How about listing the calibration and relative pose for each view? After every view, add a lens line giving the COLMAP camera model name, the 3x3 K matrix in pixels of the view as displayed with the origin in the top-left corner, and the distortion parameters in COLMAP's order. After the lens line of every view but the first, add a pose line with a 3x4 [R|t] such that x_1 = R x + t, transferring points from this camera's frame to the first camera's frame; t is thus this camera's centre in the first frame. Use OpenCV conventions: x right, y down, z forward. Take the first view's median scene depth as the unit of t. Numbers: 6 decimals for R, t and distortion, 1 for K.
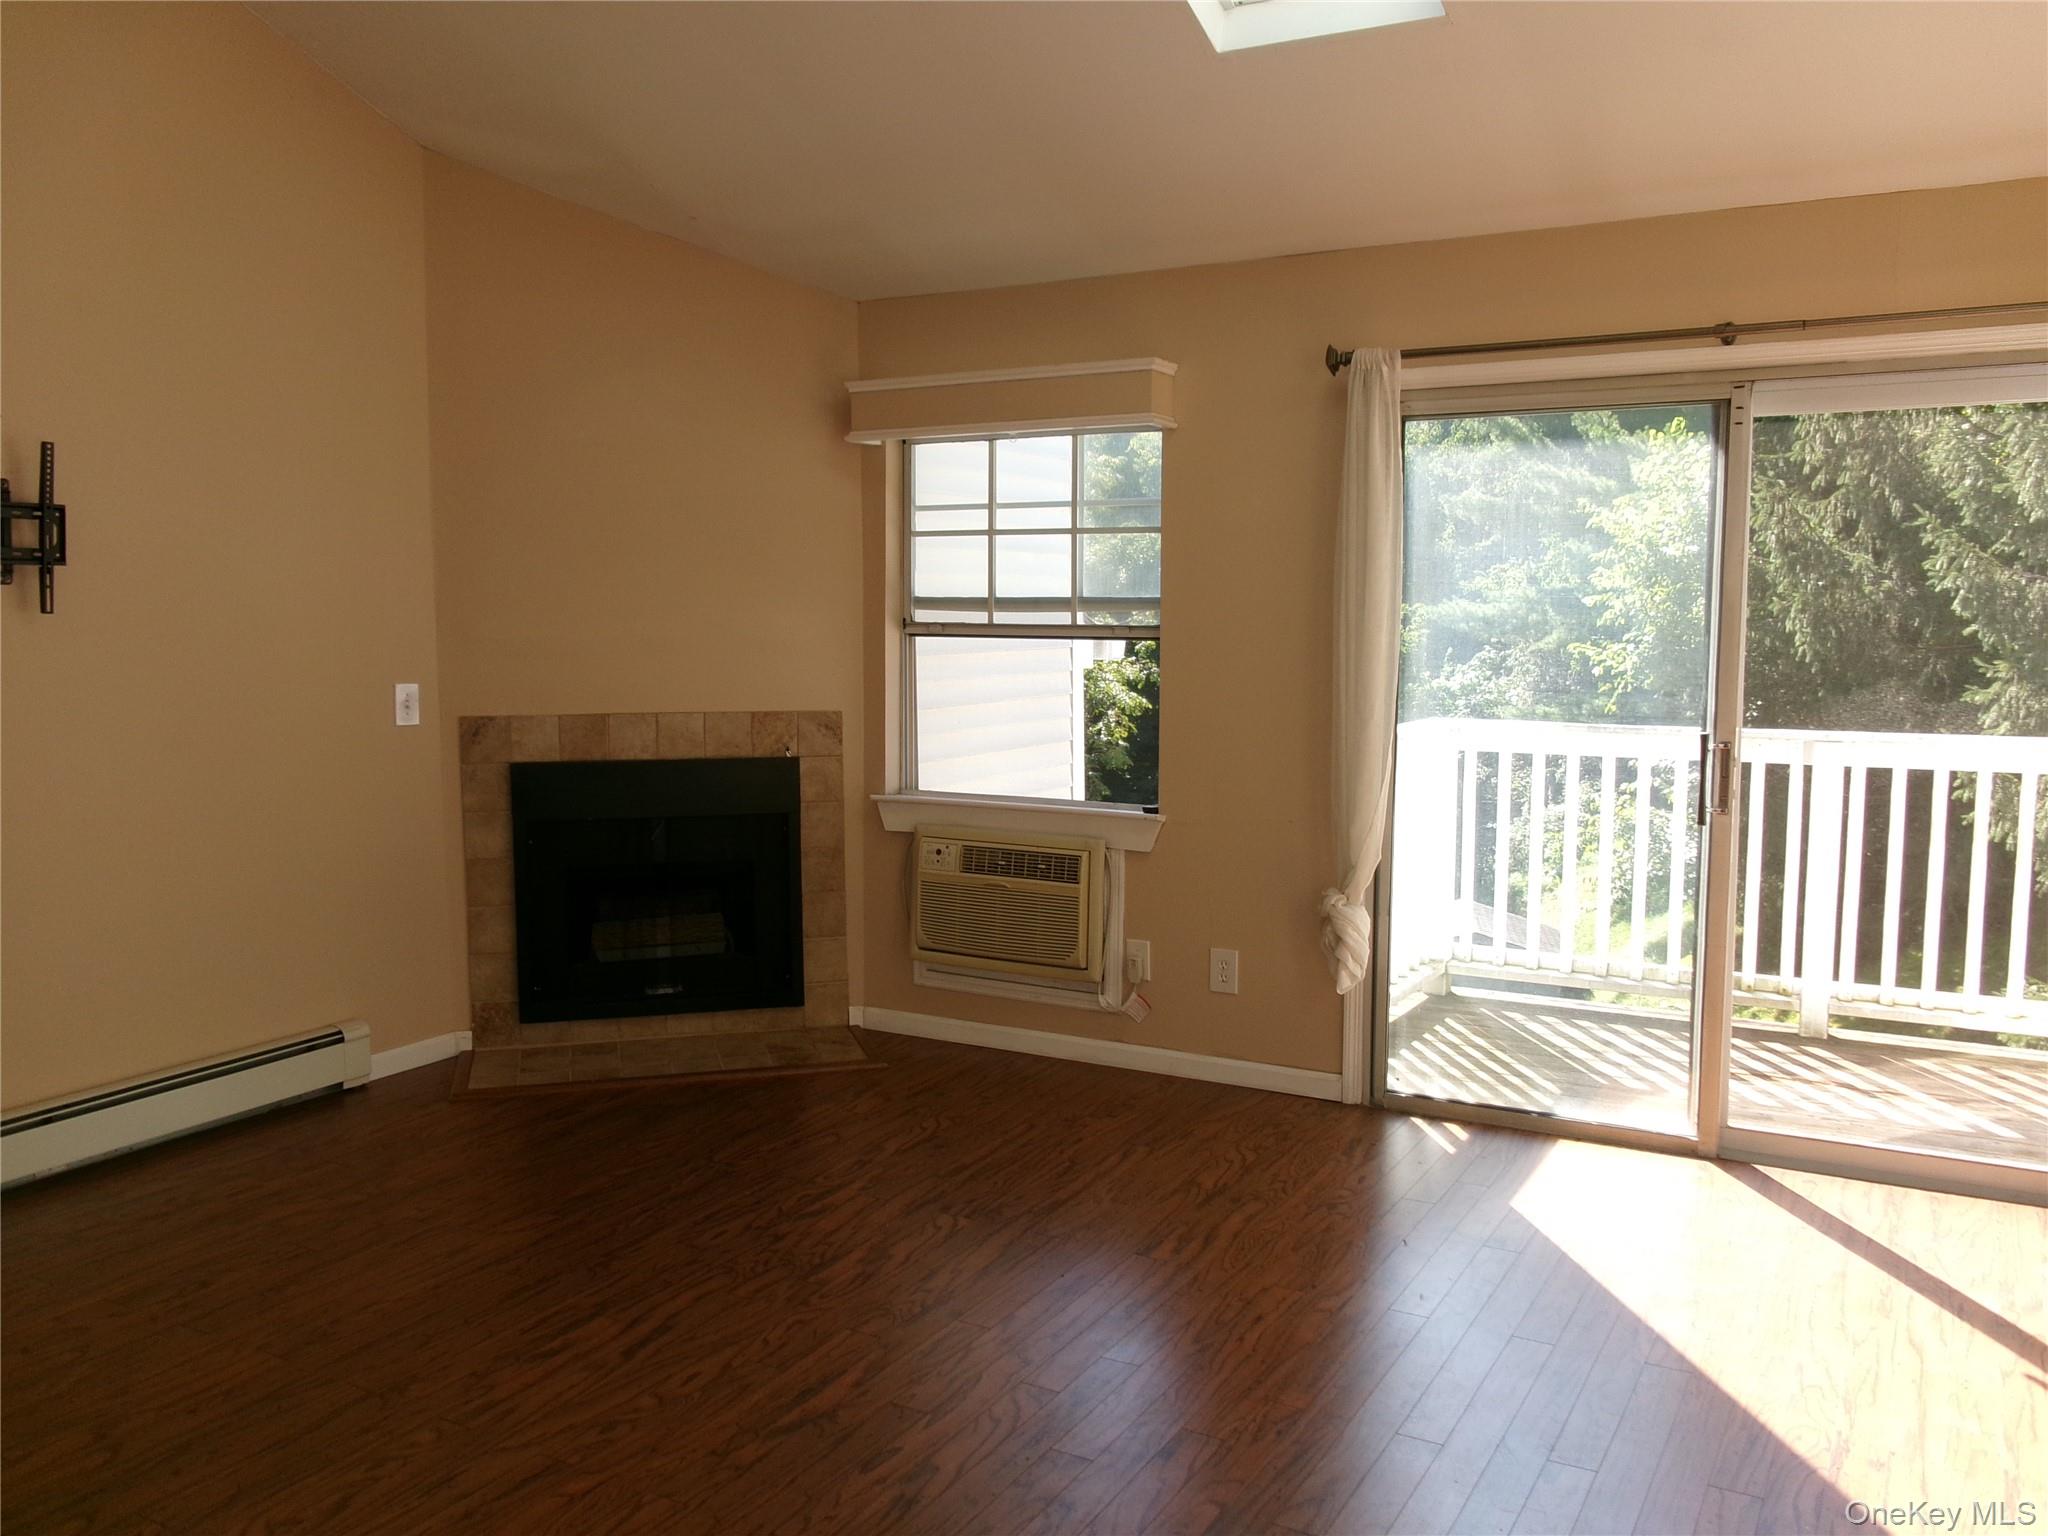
lens RADIAL K [[1669.1, 0, 1024.0], [0, 1669.1, 768.0], [0, 0, 1]] dist [-0.011212, 0.006813]
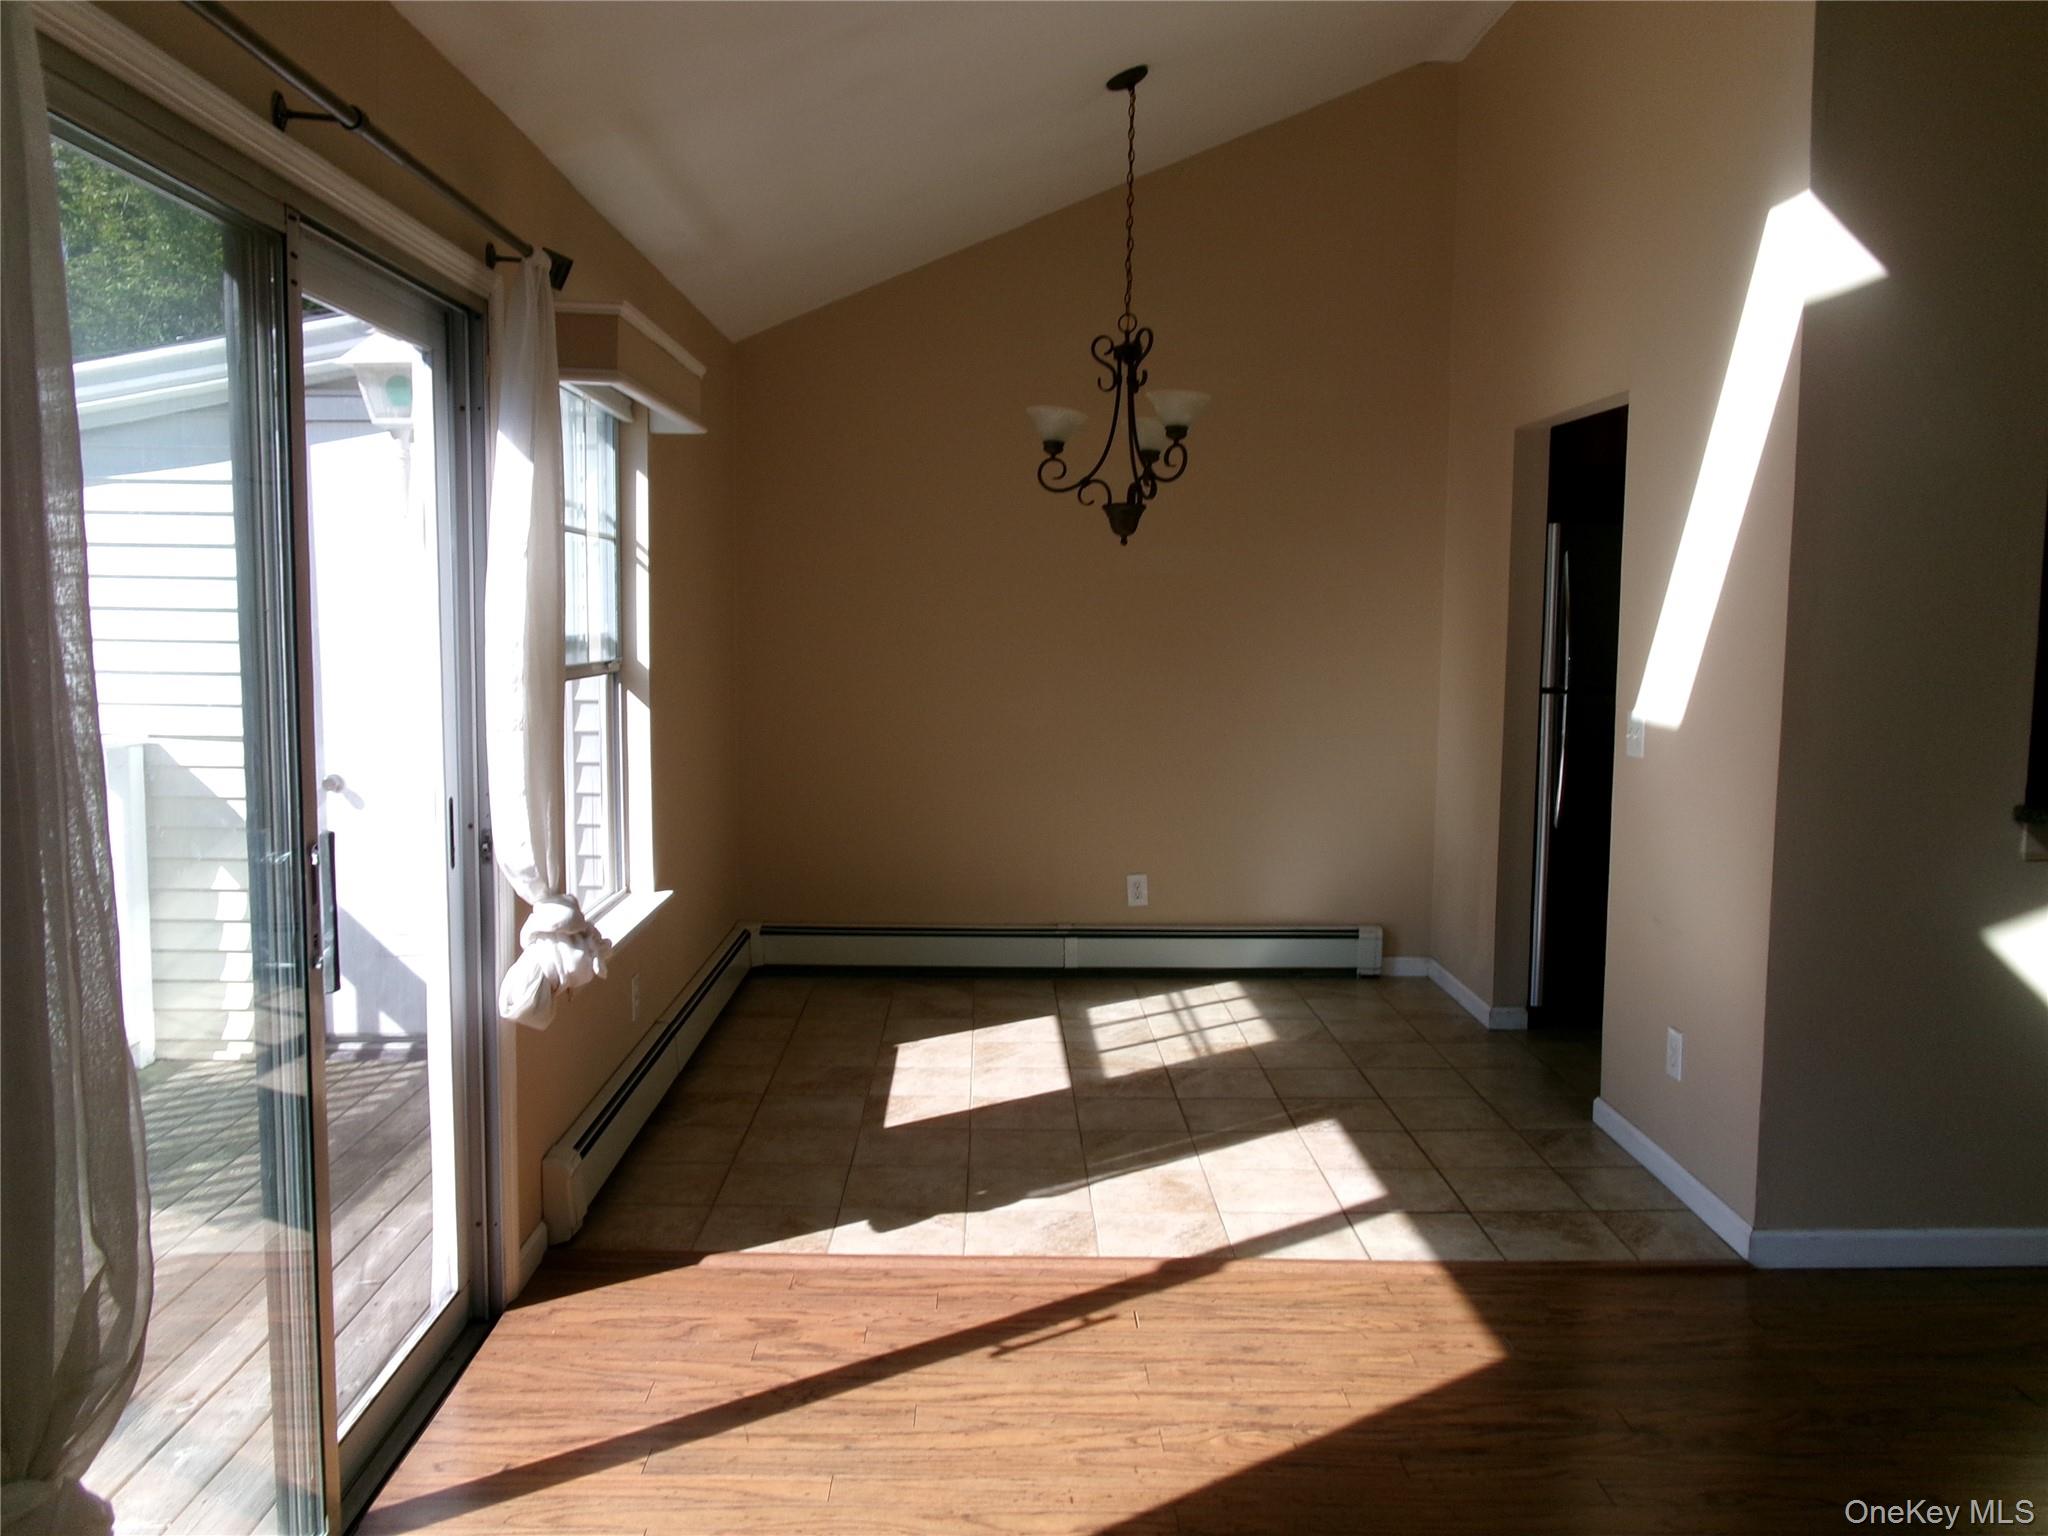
lens RADIAL K [[1669.1, 0, 1024.0], [0, 1669.1, 768.0], [0, 0, 1]] dist [-0.011212, 0.006813]
pose [[-0.513435, -0.083410, 0.854065, -0.177194], [0.077536, 0.986685, 0.142974, -0.095248], [-0.854618, 0.139629, -0.500132, 0.989020]]
